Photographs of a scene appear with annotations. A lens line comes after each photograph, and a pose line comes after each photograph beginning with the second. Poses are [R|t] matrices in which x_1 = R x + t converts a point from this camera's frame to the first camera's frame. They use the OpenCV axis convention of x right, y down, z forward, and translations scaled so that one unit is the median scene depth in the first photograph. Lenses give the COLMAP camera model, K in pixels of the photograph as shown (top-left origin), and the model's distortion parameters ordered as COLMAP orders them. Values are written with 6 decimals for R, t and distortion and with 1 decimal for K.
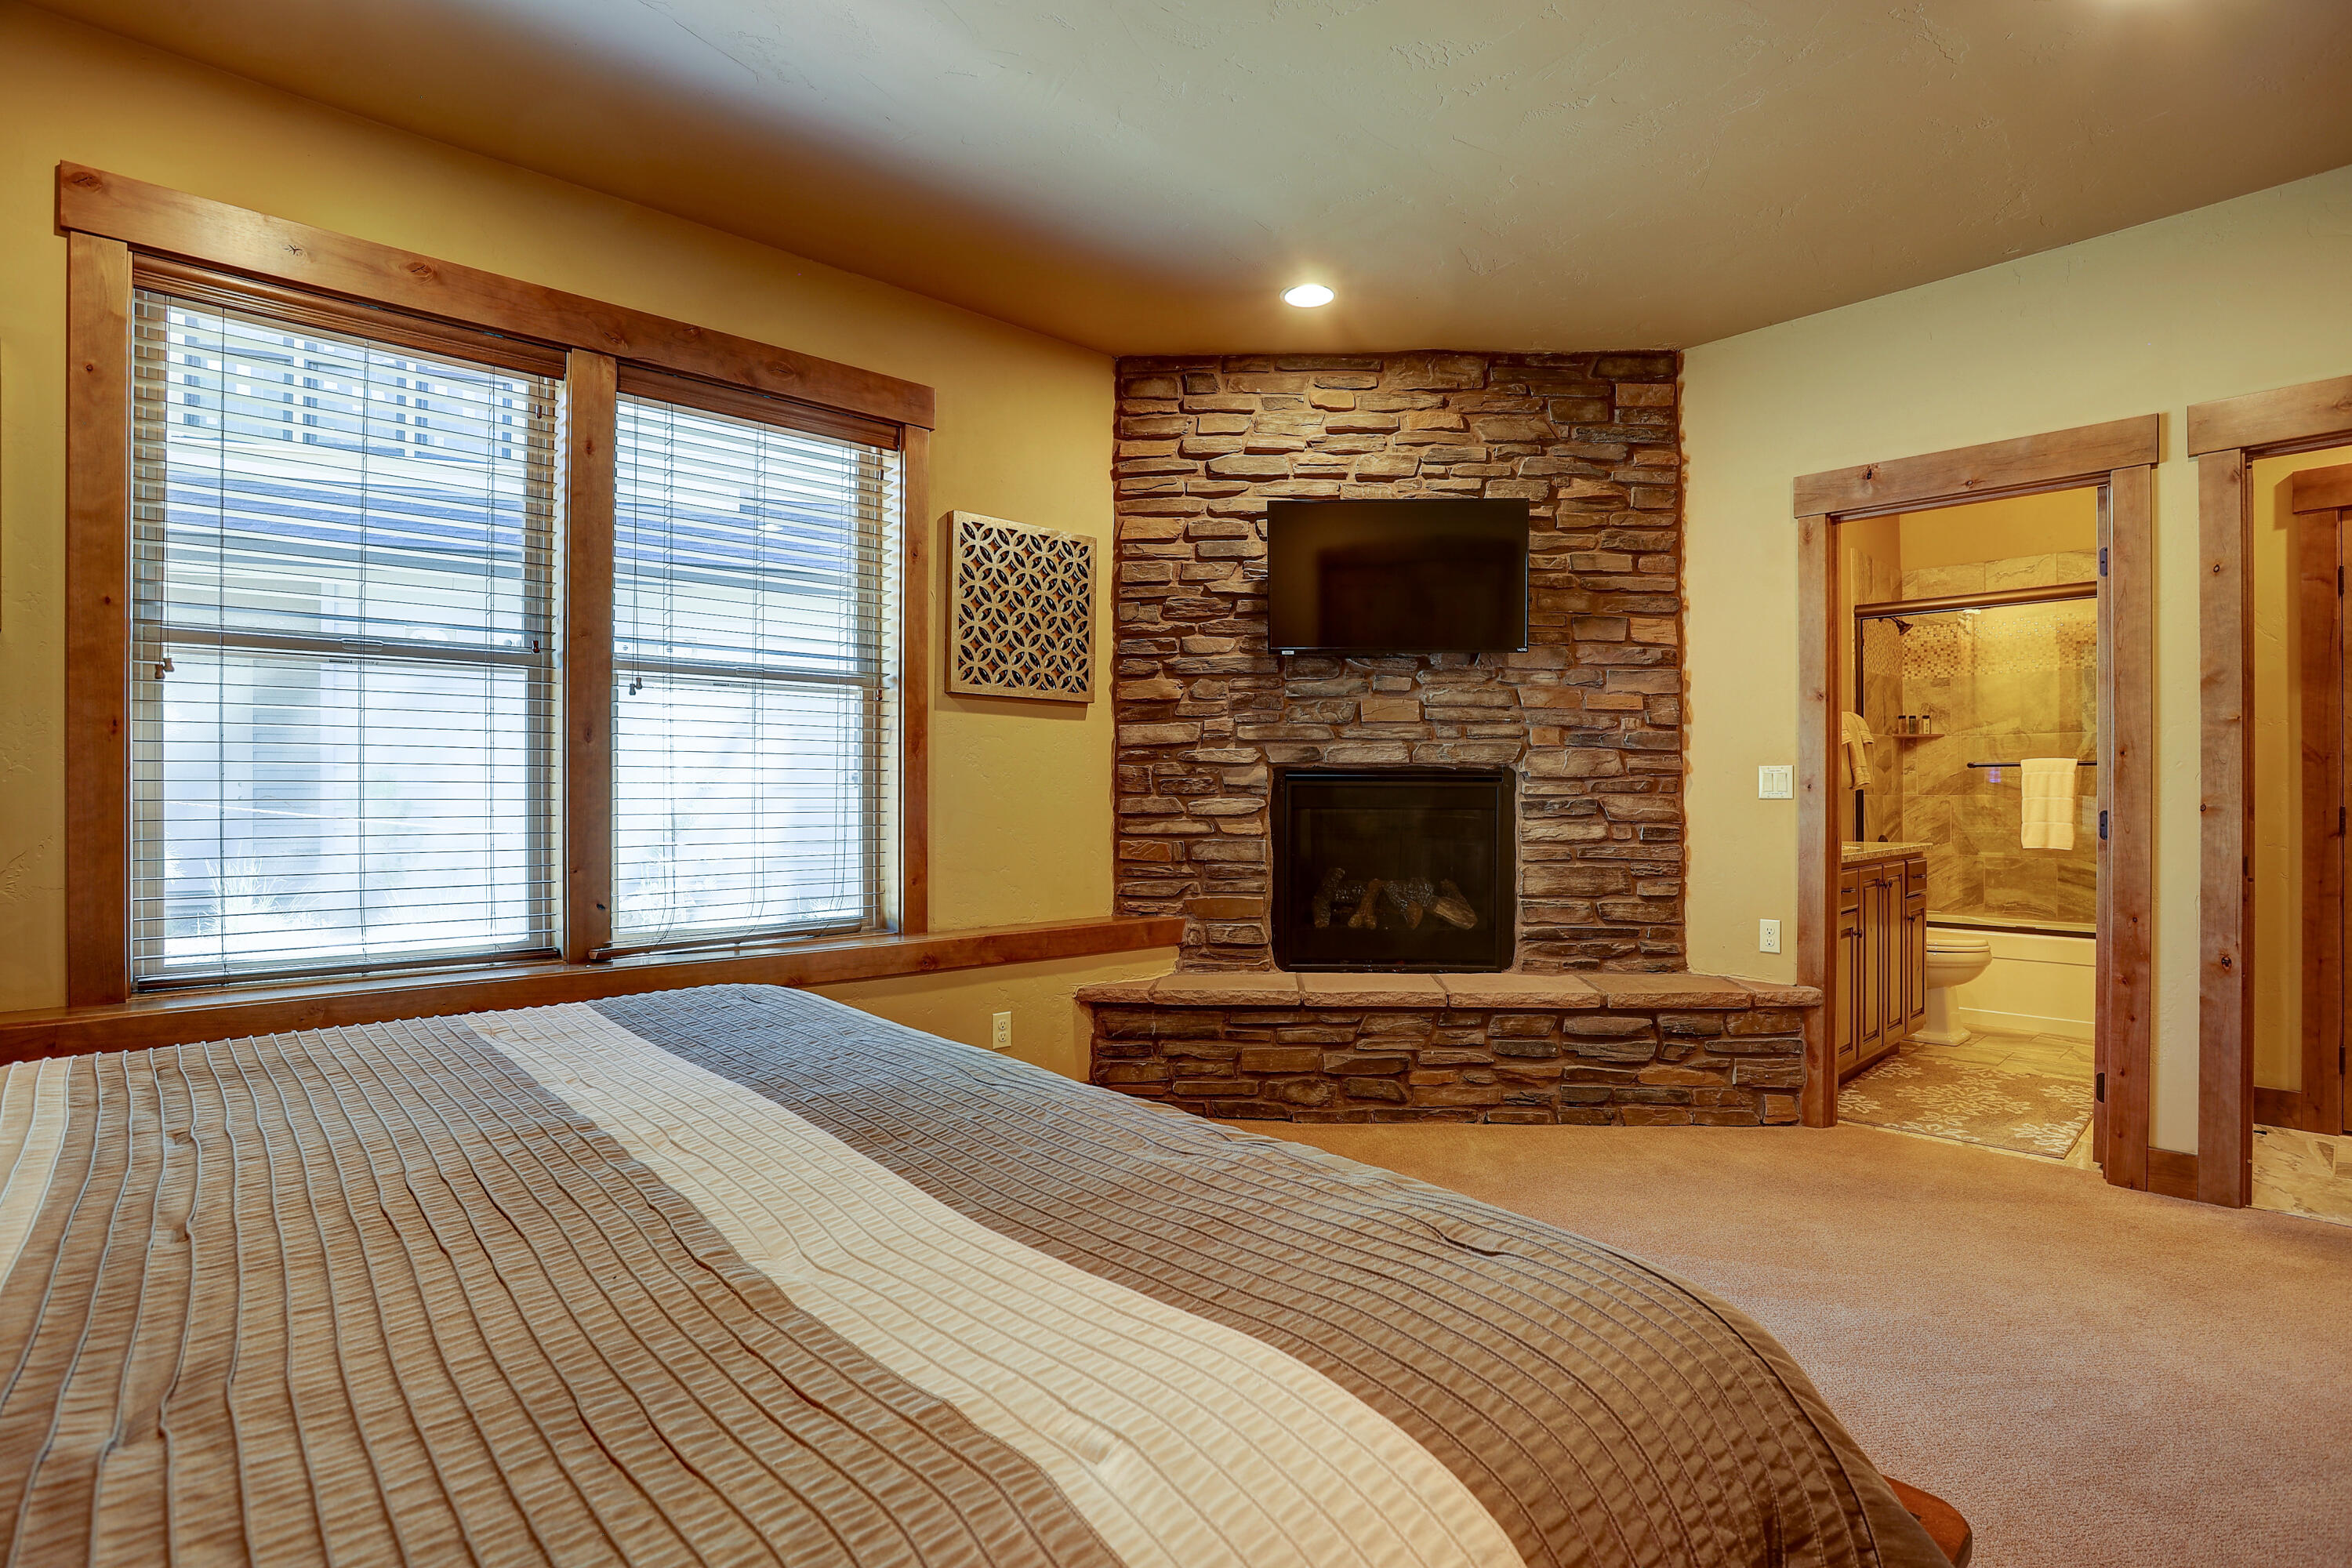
lens RADIAL K [[1133.8, 0, 1175.8], [0, 1133.8, 789.4], [0, 0, 1]] dist [-0.041009, 0.001453]
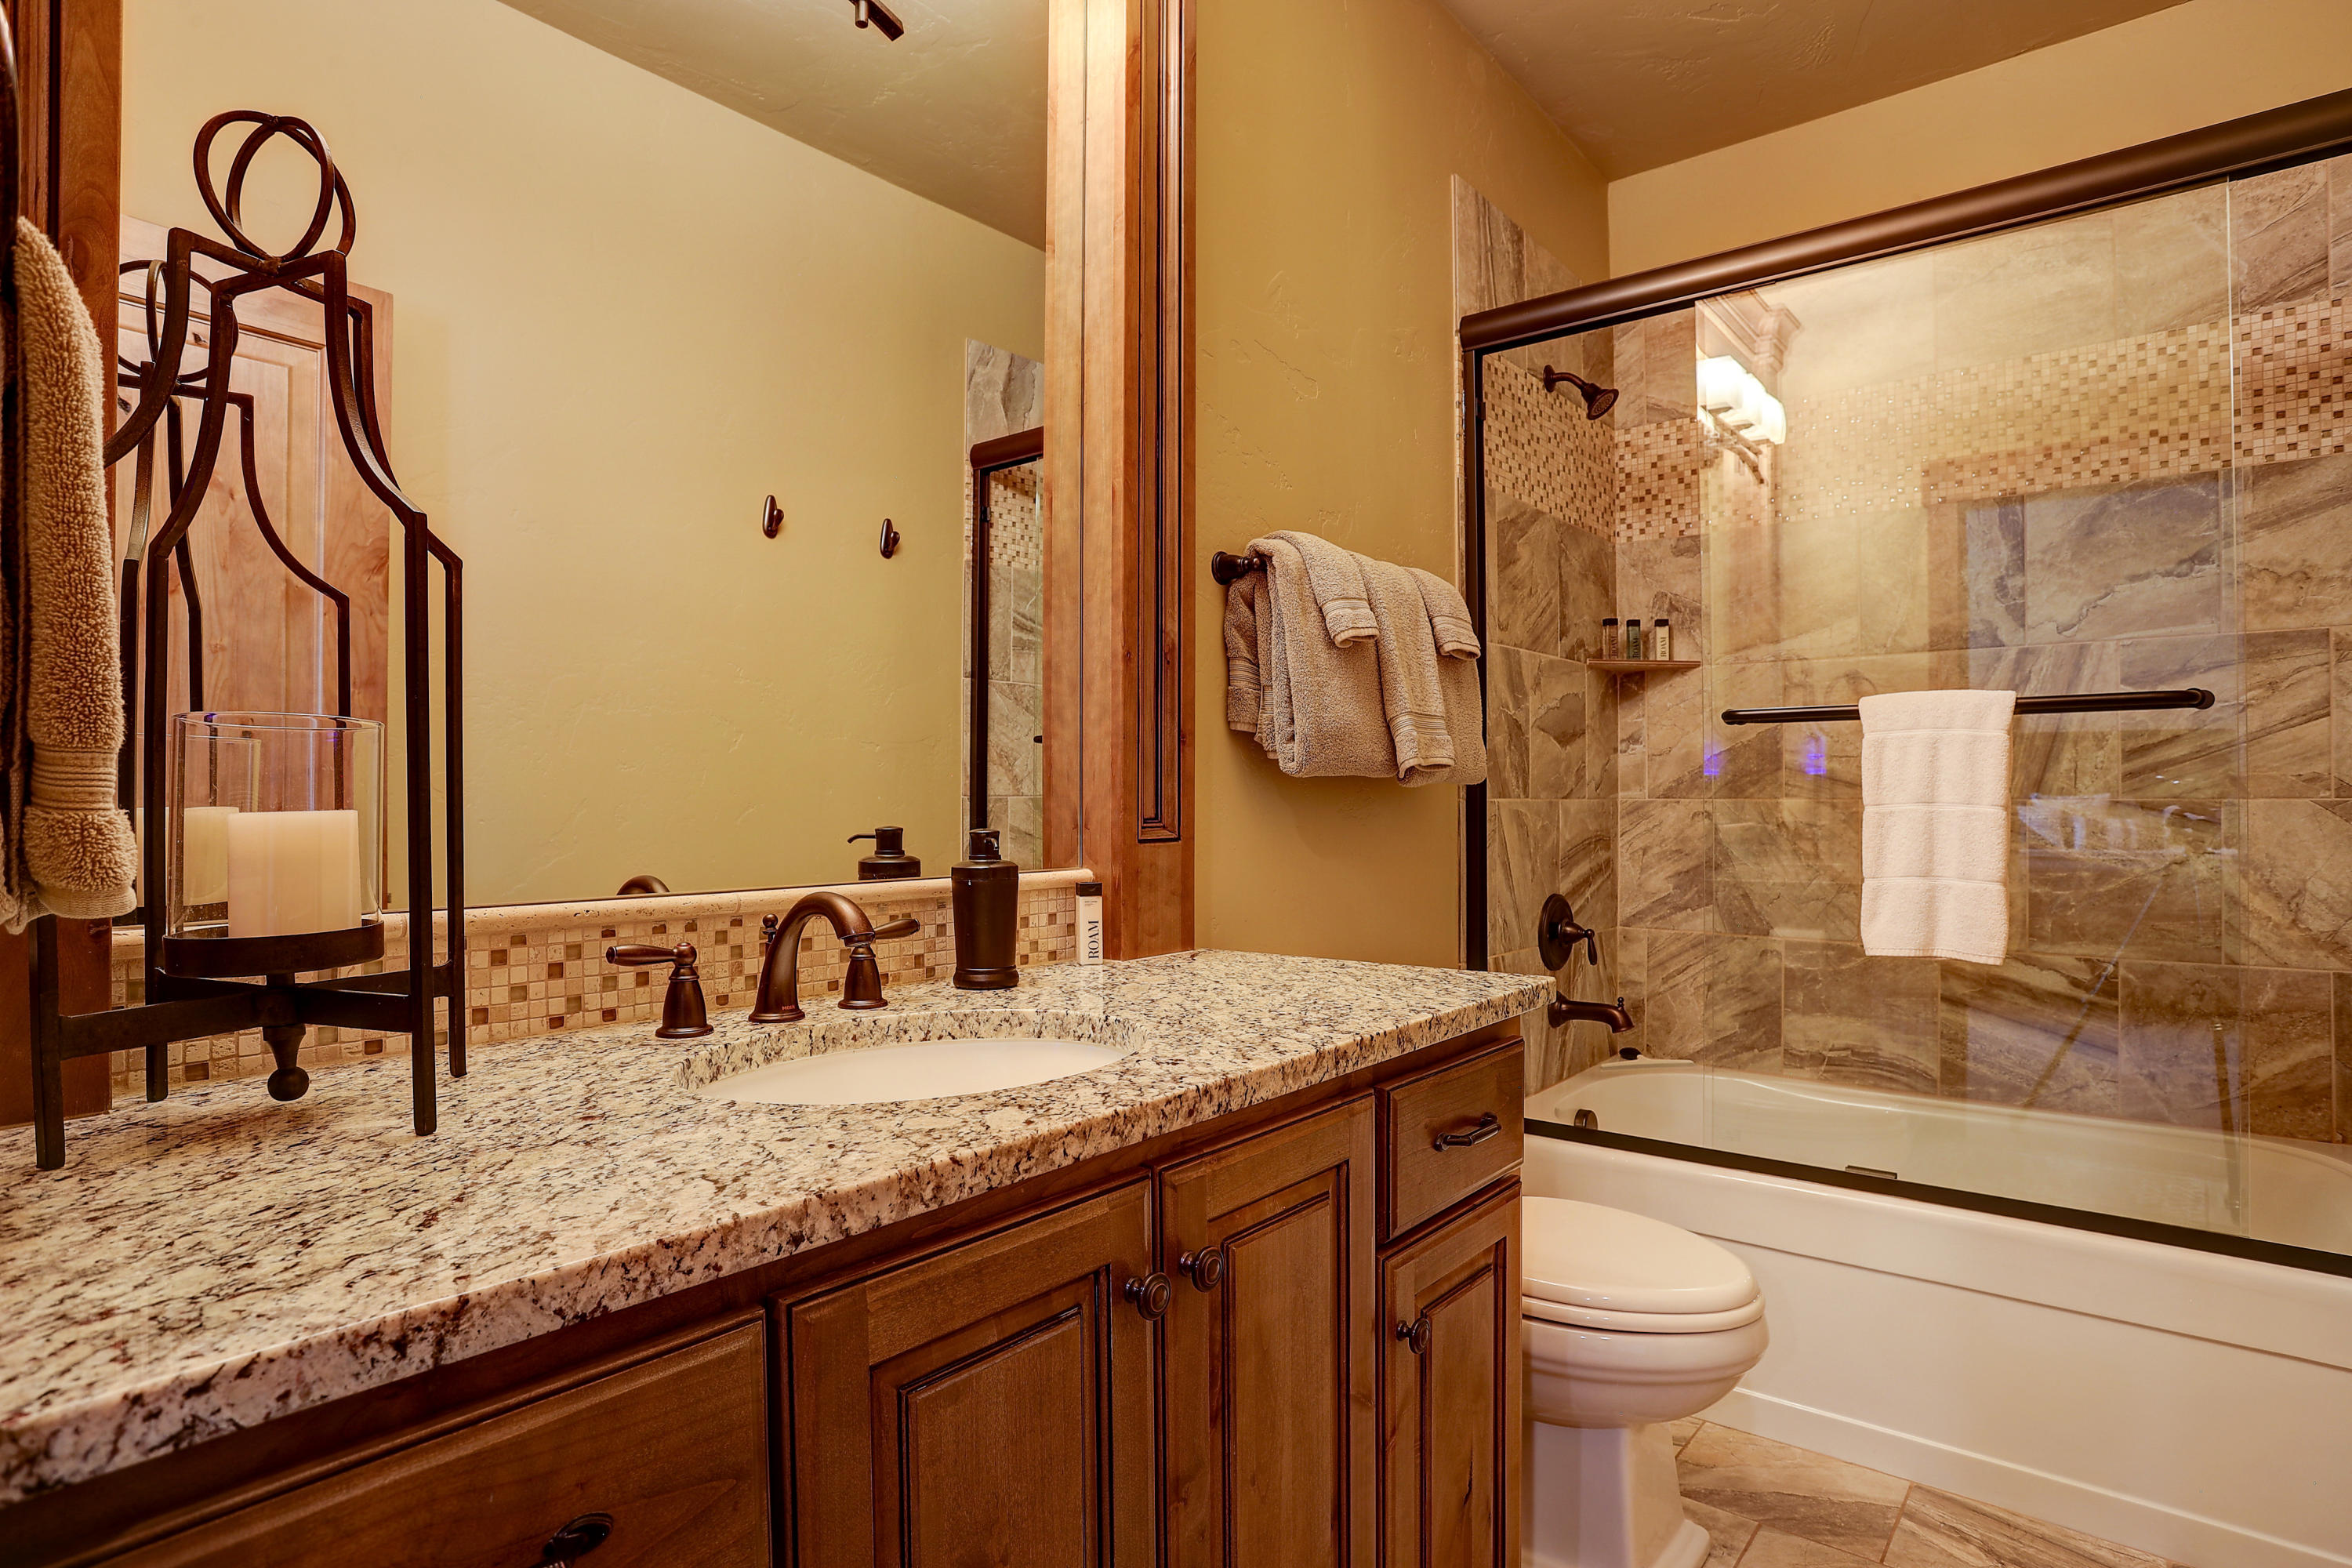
lens RADIAL K [[1236.2, 0, 1192.6], [0, 1236.2, 795.5], [0, 0, 1]] dist [-0.048802, 0.000916]
pose [[0.988743, -0.001564, 0.149615, 0.420351], [0.001731, 0.999998, -0.000987, 0.004090], [-0.149613, 0.001235, 0.988744, 0.550307]]
